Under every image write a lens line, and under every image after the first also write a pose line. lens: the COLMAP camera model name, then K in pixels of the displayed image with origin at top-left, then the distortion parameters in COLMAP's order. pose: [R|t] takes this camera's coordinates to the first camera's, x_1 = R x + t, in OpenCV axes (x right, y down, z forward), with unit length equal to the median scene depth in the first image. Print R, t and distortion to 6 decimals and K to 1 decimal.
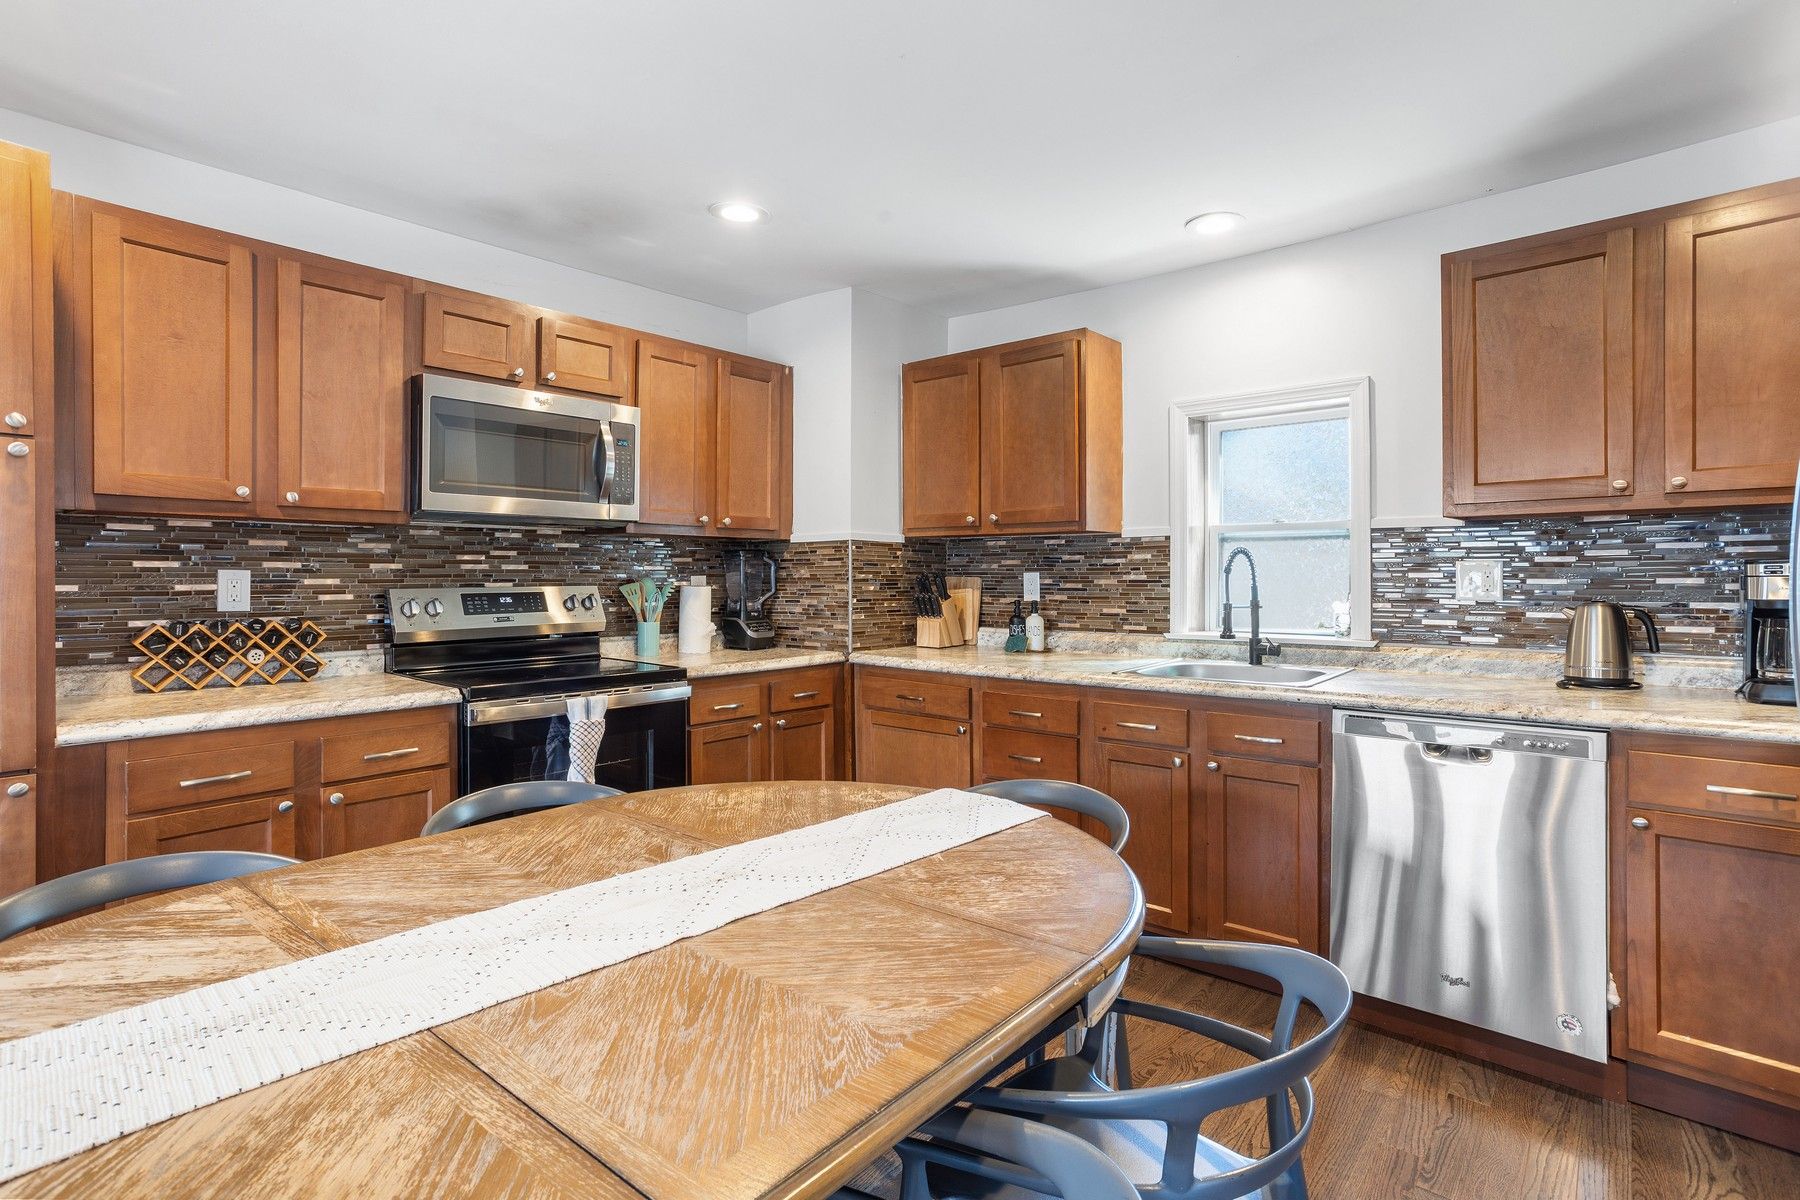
lens RADIAL K [[876.8, 0, 894.1], [0, 876.8, 582.1], [0, 0, 1]] dist [-0.057758, 0.040168]
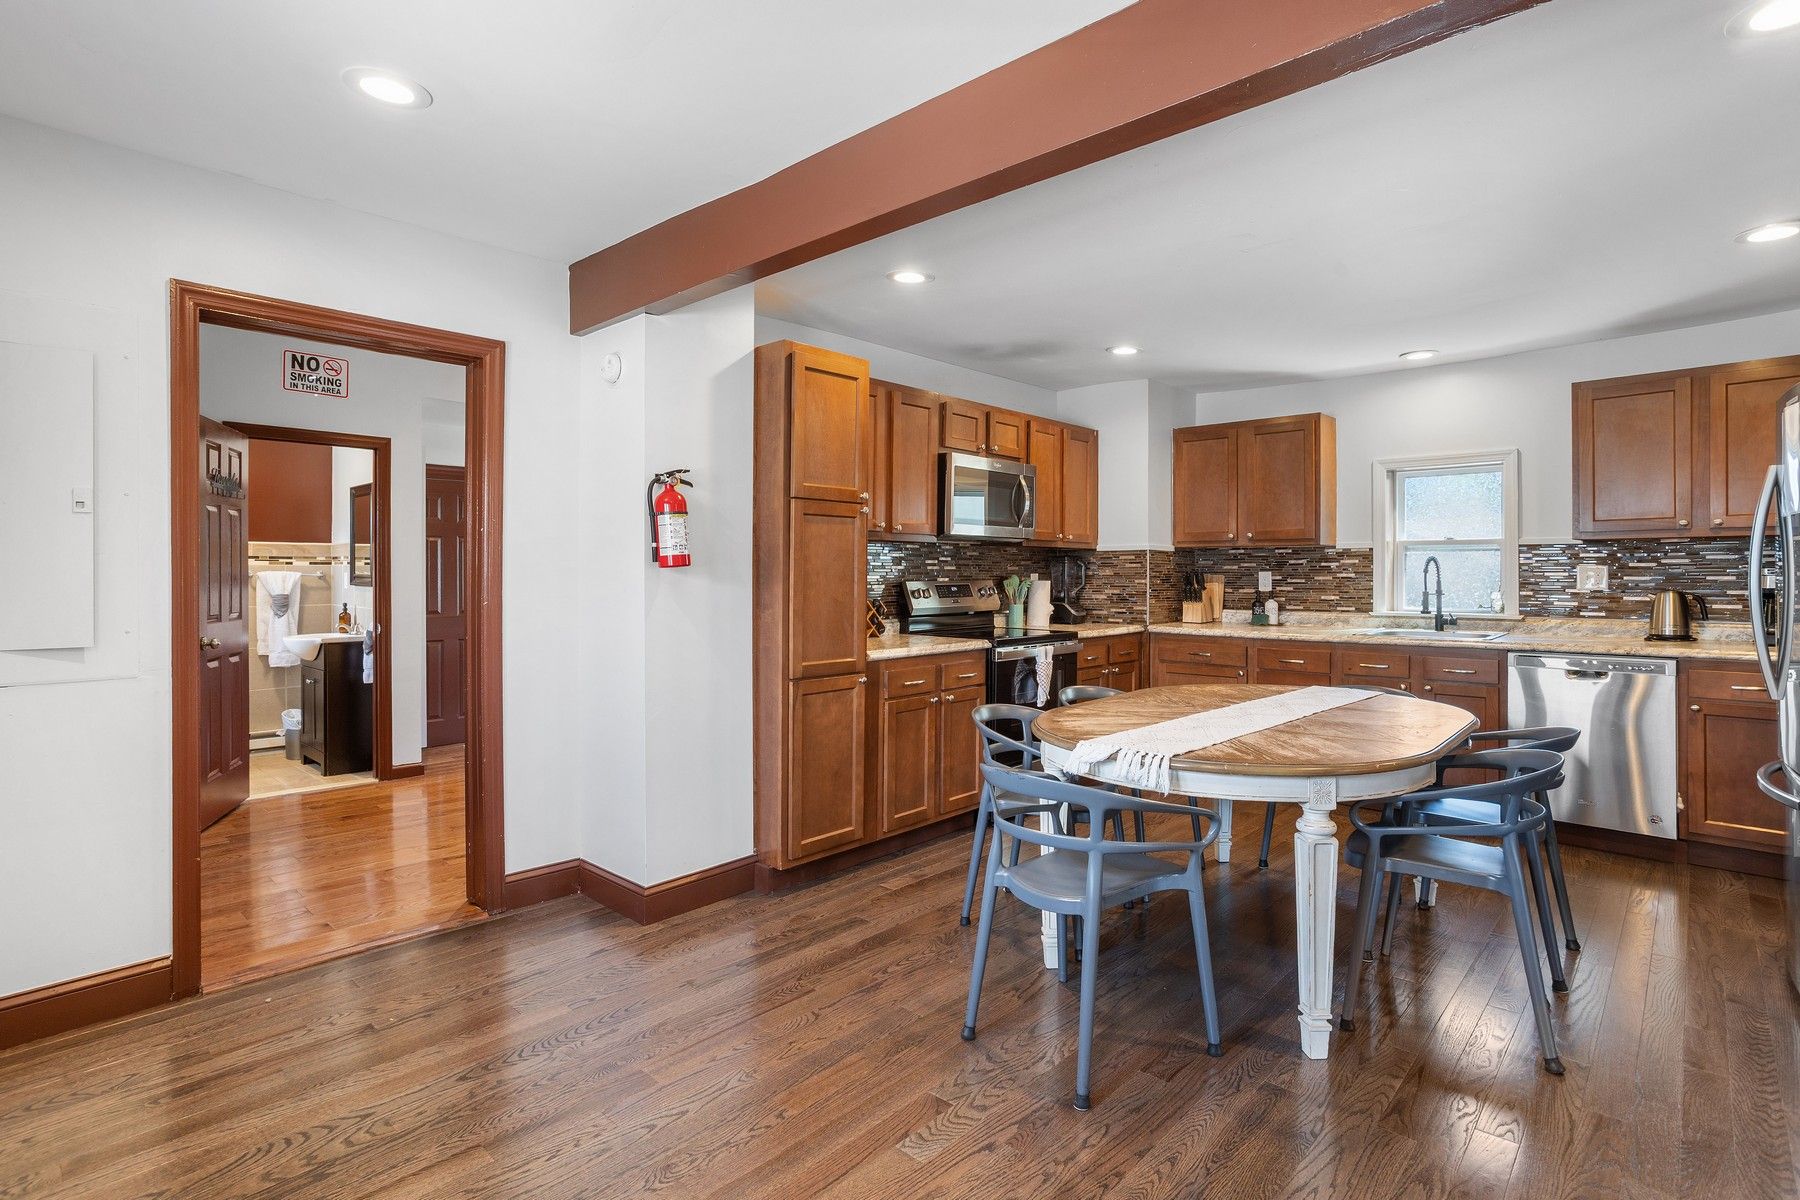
lens RADIAL K [[871.7, 0, 889.8], [0, 871.7, 574.6], [0, 0, 1]] dist [-0.056533, 0.035995]
pose [[0.998823, 0.001515, -0.048483, -0.493941], [-0.001764, 0.999986, -0.005083, 0.002716], [0.048475, 0.005162, 0.998811, -0.585631]]
